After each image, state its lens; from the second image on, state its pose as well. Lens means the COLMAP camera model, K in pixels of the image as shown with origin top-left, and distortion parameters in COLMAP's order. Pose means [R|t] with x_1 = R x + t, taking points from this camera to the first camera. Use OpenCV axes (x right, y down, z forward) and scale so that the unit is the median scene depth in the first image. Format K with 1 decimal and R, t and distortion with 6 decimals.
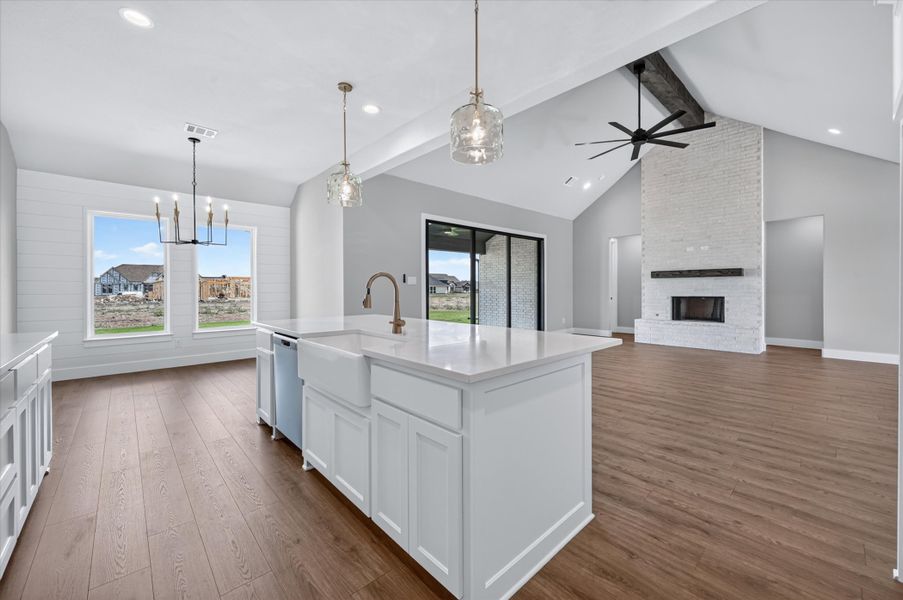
lens RADIAL K [[358.7, 0, 454.9], [0, 358.7, 290.4], [0, 0, 1]] dist [0.001214, 0.000200]
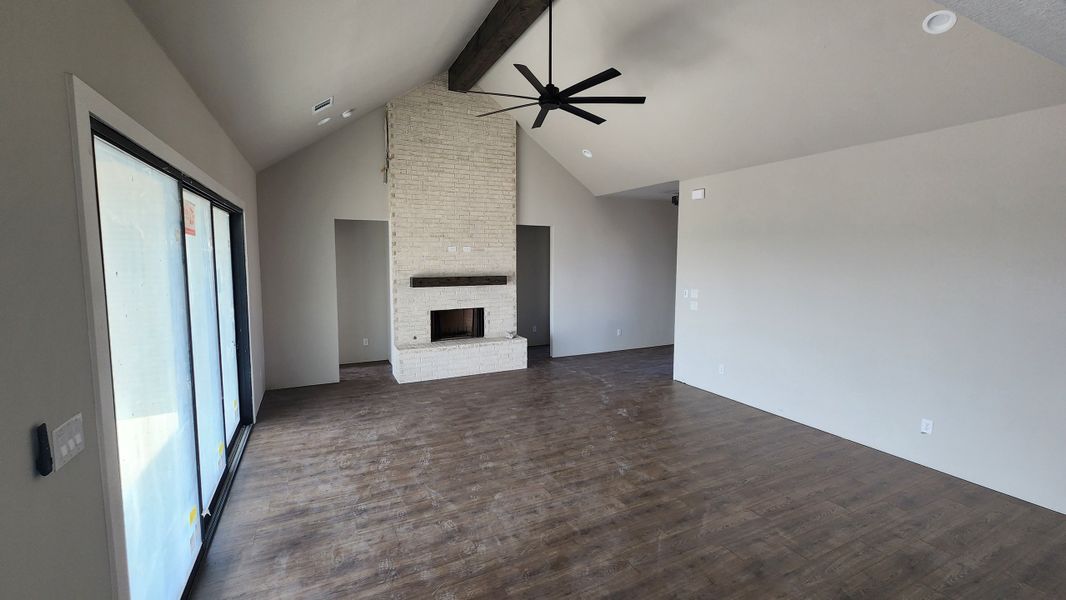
lens RADIAL K [[439.9, 0, 533.0], [0, 439.9, 300.0], [0, 0, 1]] dist [-0.002044, -0.000297]
pose [[0.289771, -0.089817, 0.952872, -0.217533], [-0.005318, 0.995421, 0.095445, -0.102199], [-0.957081, -0.032725, 0.287966, 0.588898]]
